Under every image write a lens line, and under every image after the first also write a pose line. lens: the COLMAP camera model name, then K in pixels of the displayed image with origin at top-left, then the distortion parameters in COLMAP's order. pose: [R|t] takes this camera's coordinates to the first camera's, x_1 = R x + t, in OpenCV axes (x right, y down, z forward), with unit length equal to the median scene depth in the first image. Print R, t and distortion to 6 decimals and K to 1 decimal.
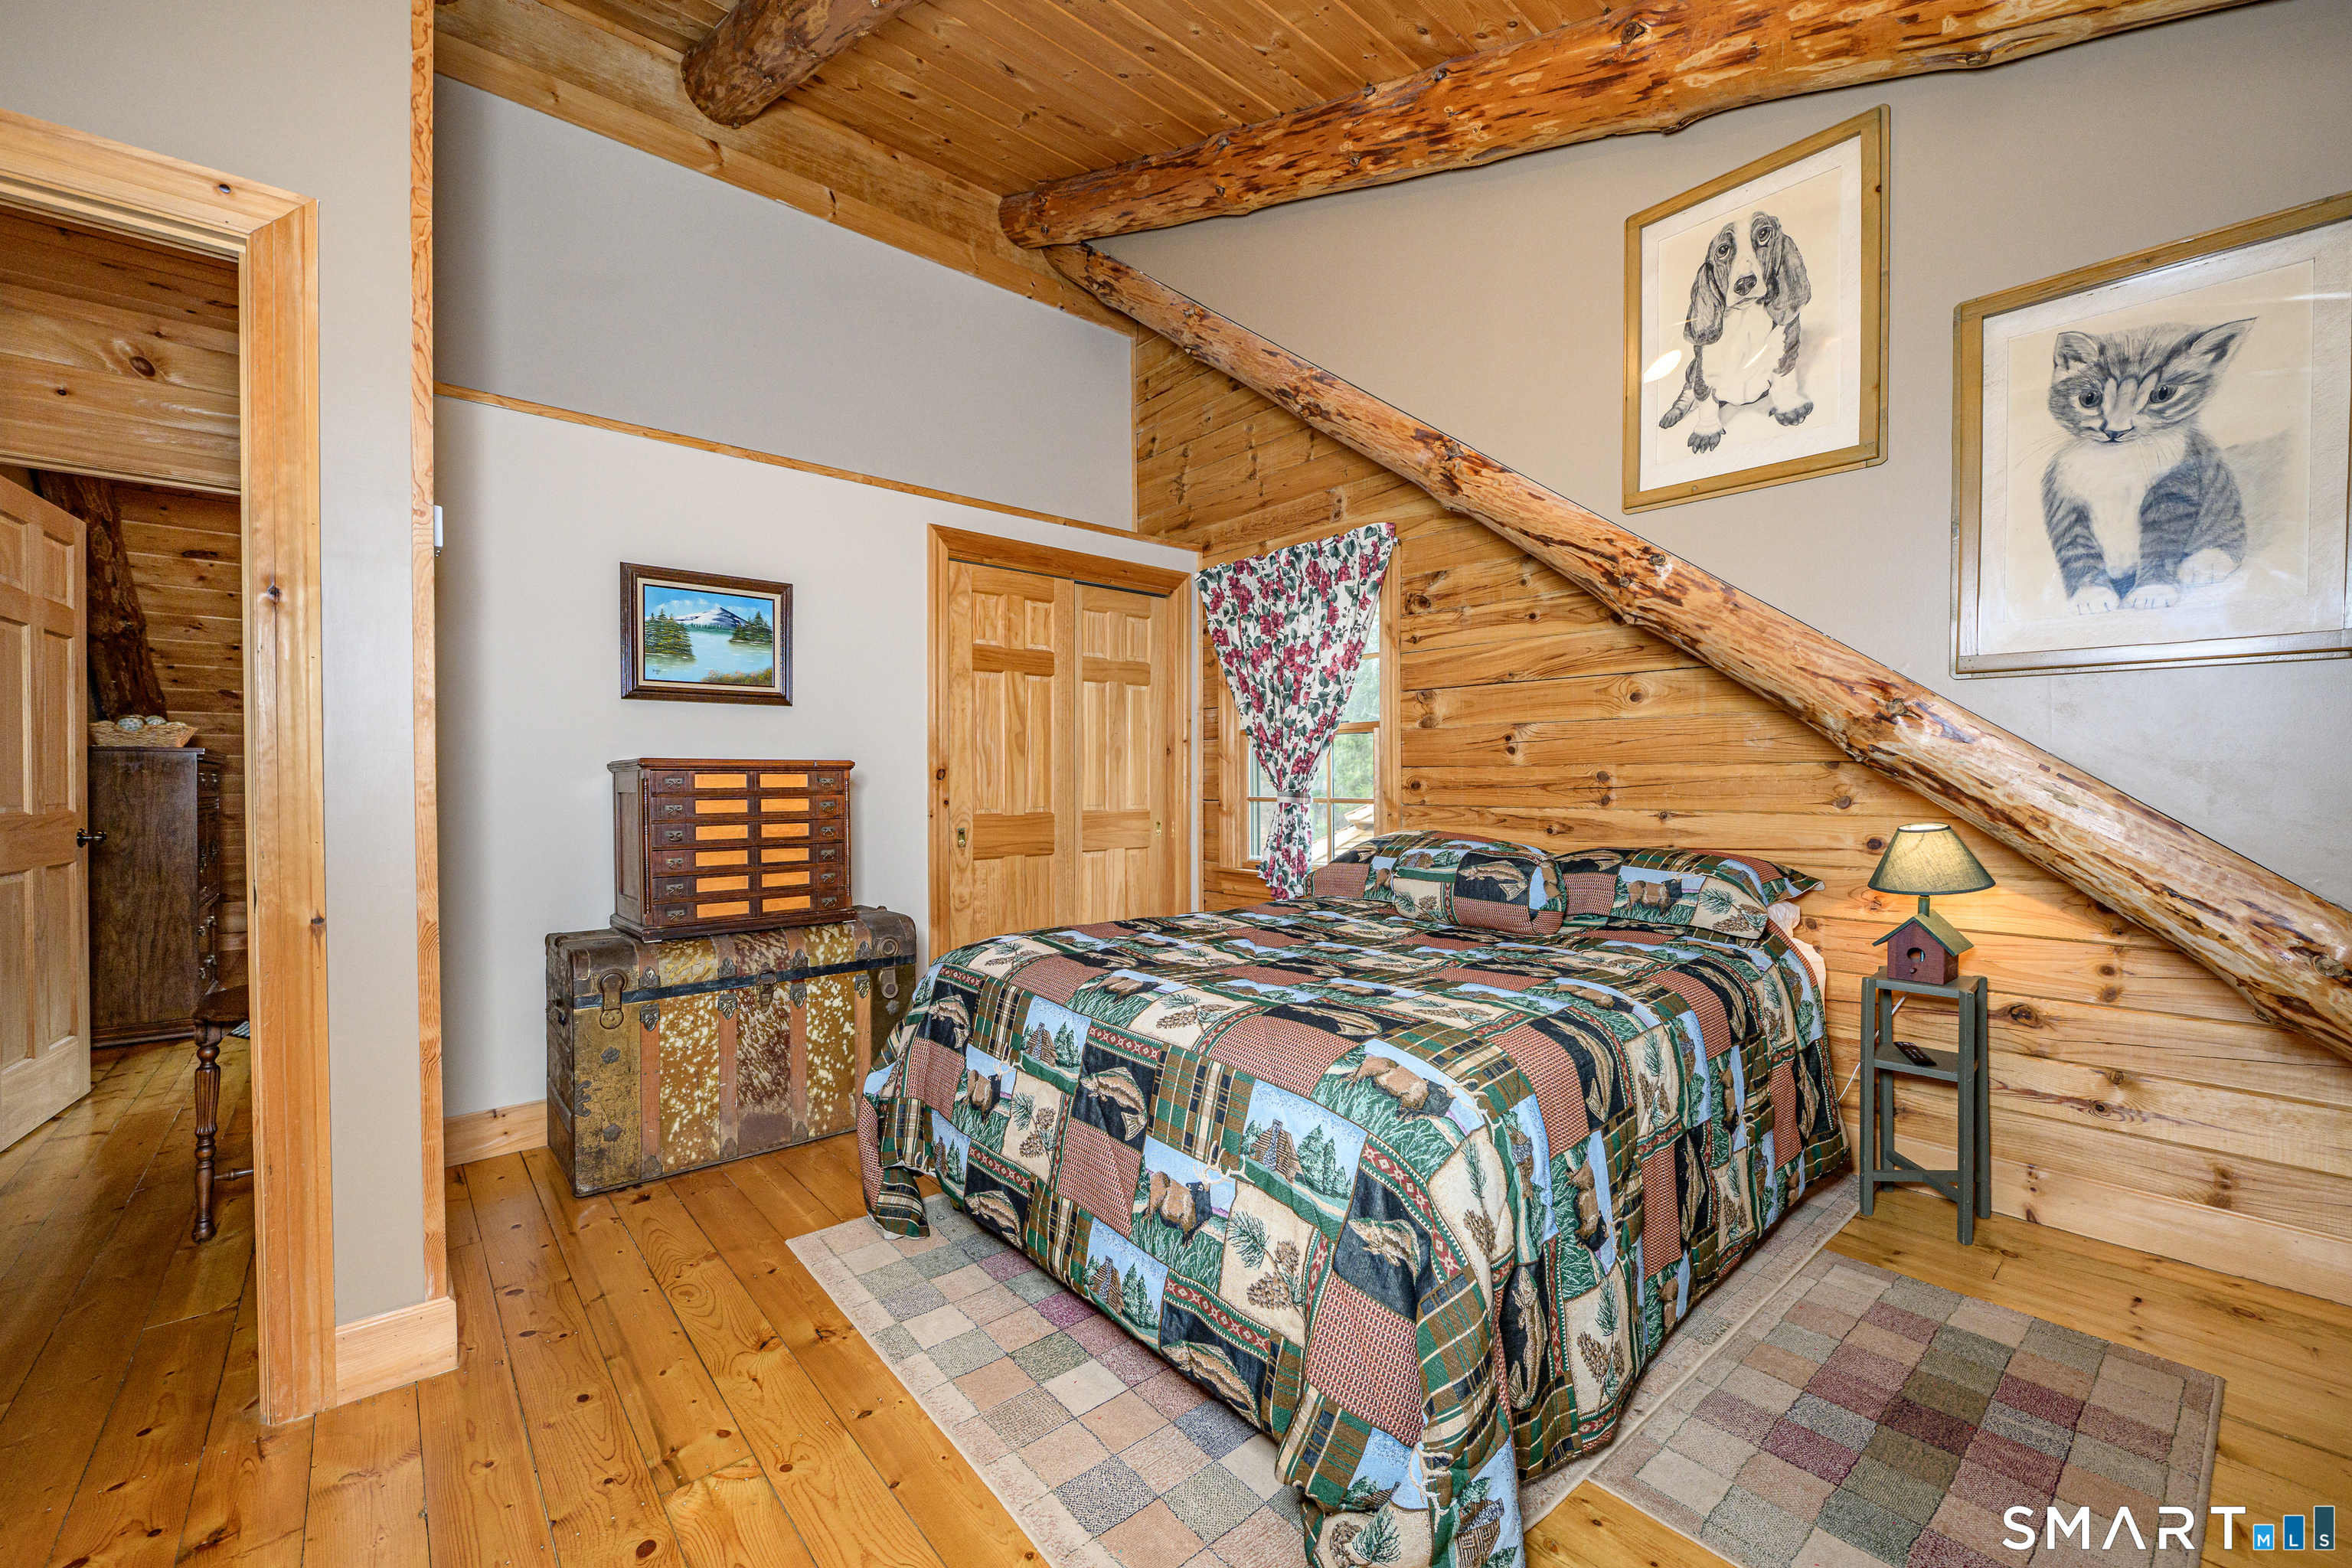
lens RADIAL K [[932.7, 0, 1177.5], [0, 932.7, 785.2], [0, 0, 1]] dist [-0.003343, -0.000258]
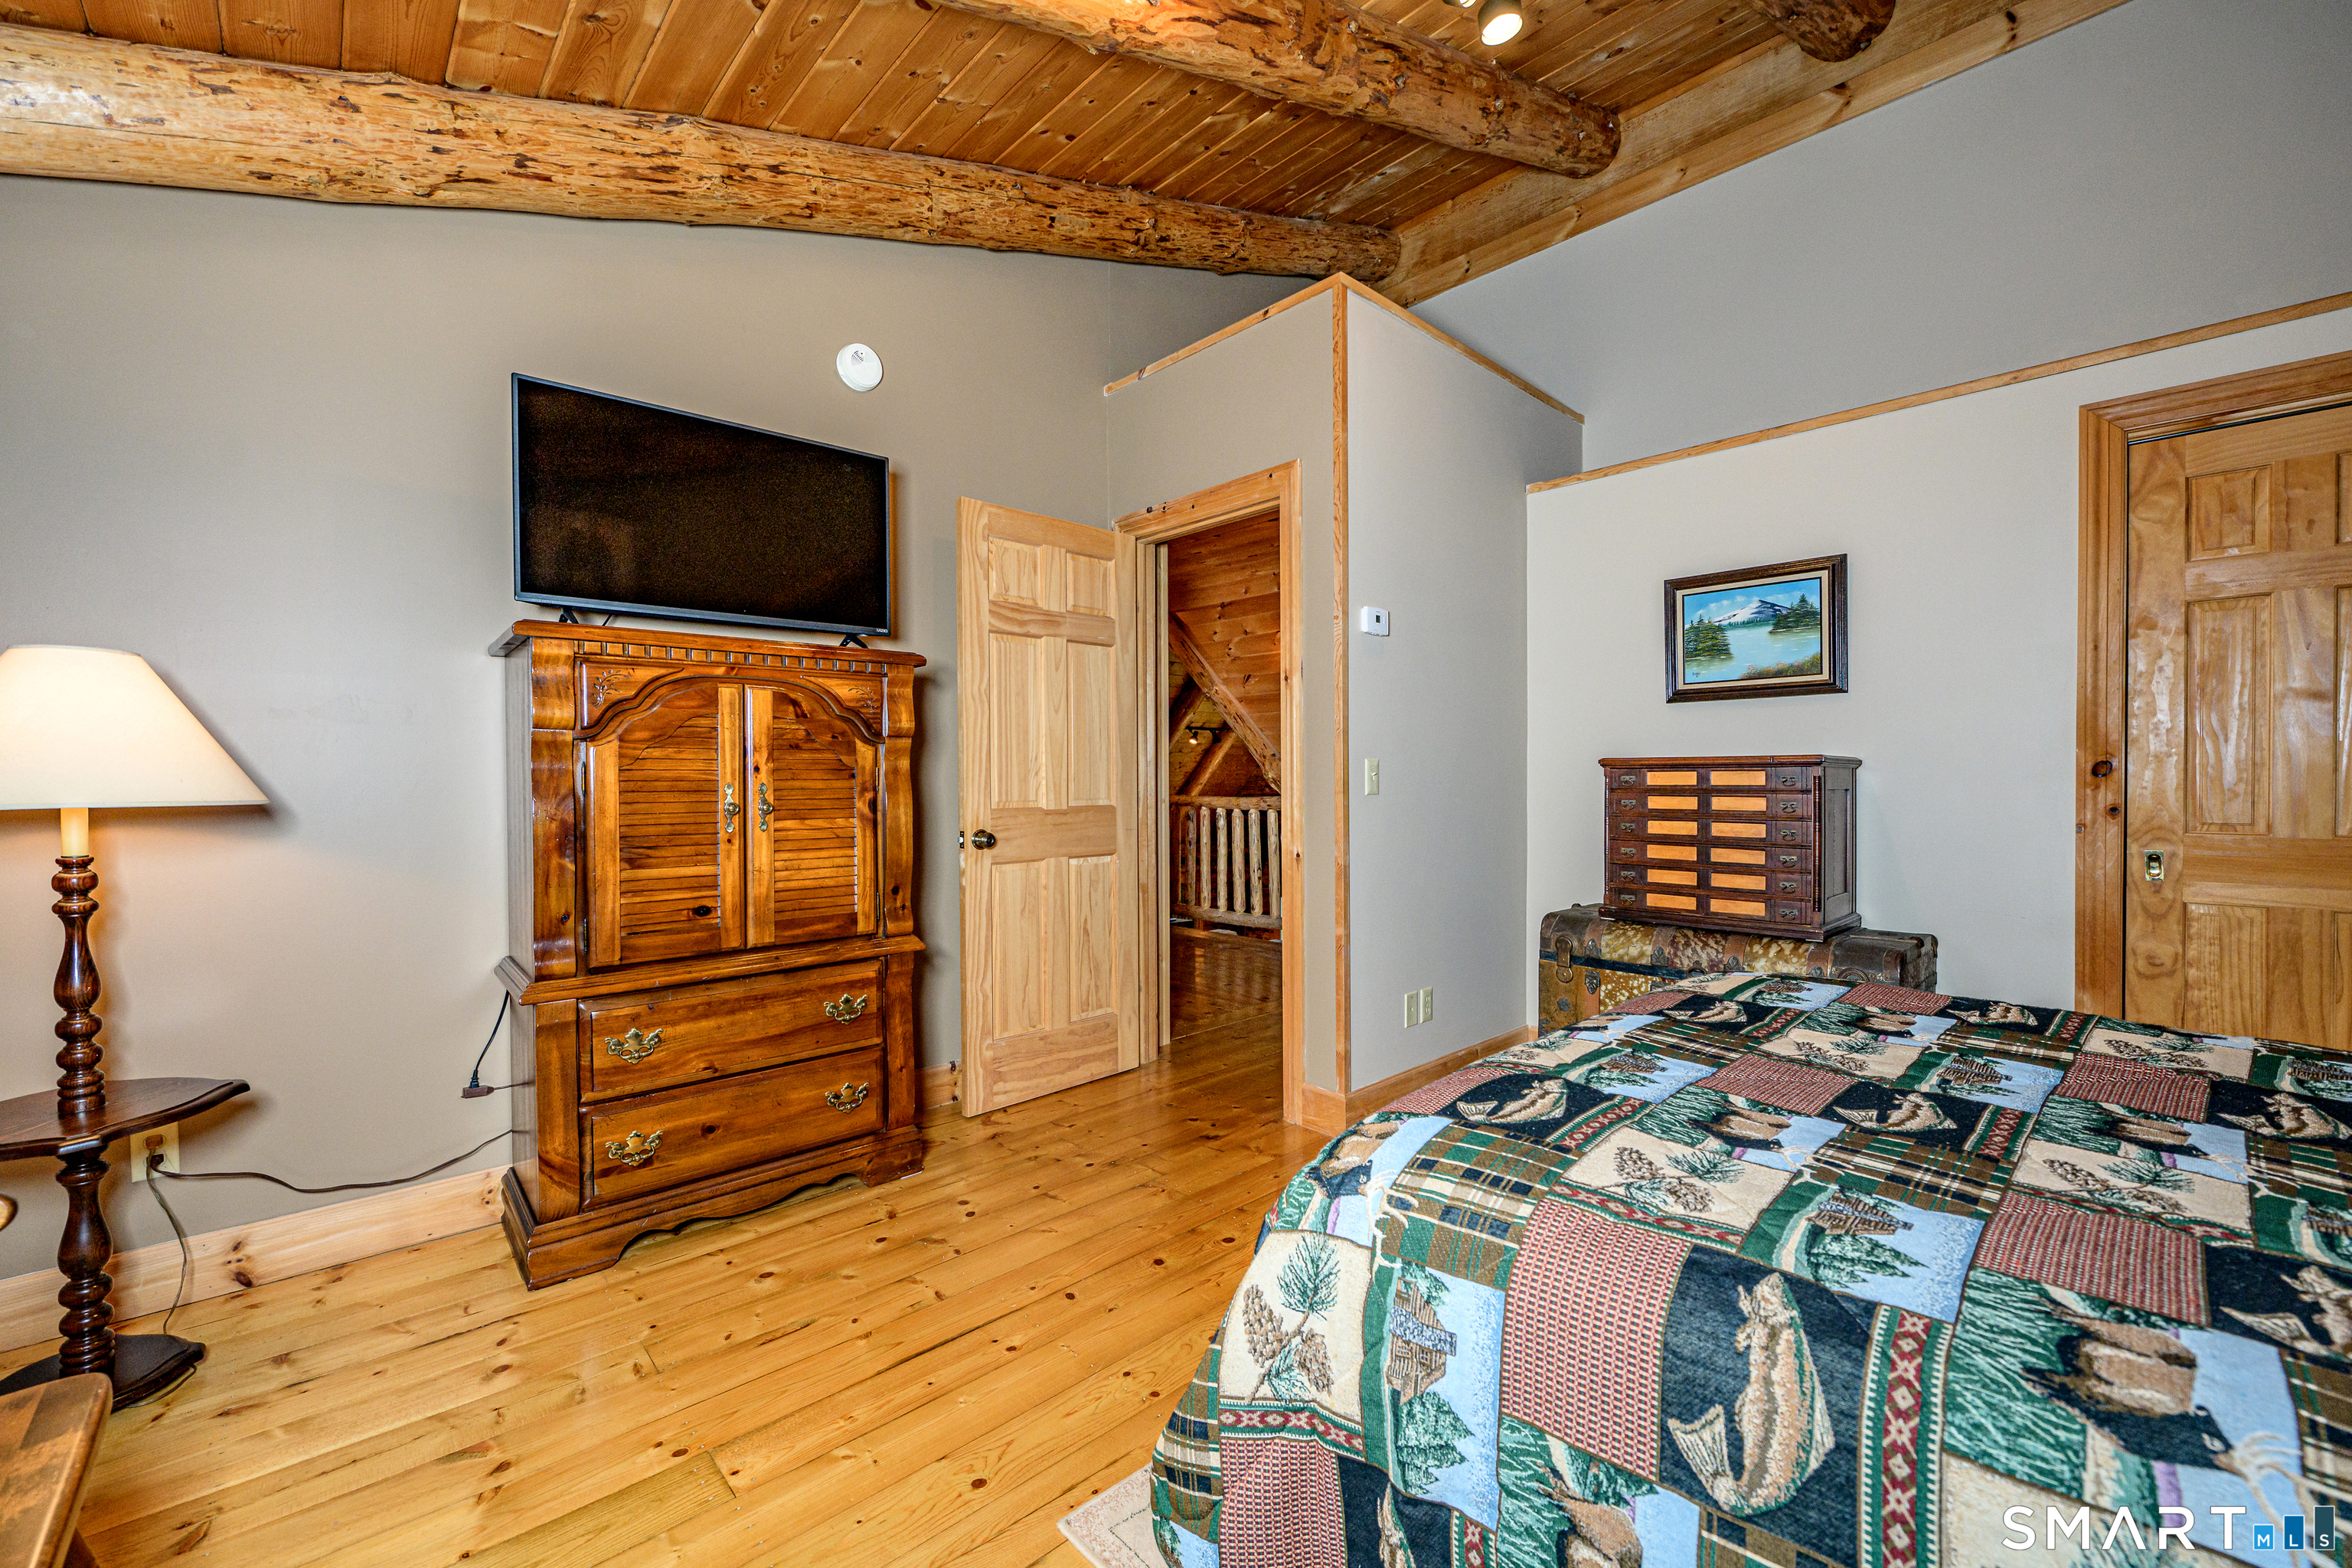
lens RADIAL K [[932.7, 0, 1178.2], [0, 932.7, 780.9], [0, 0, 1]] dist [-0.003343, -0.000258]
pose [[0.052219, 0.009288, -0.998592, 0.505658], [-0.006331, 0.999940, 0.008969, -0.006976], [0.998616, 0.005853, 0.052274, 0.383755]]
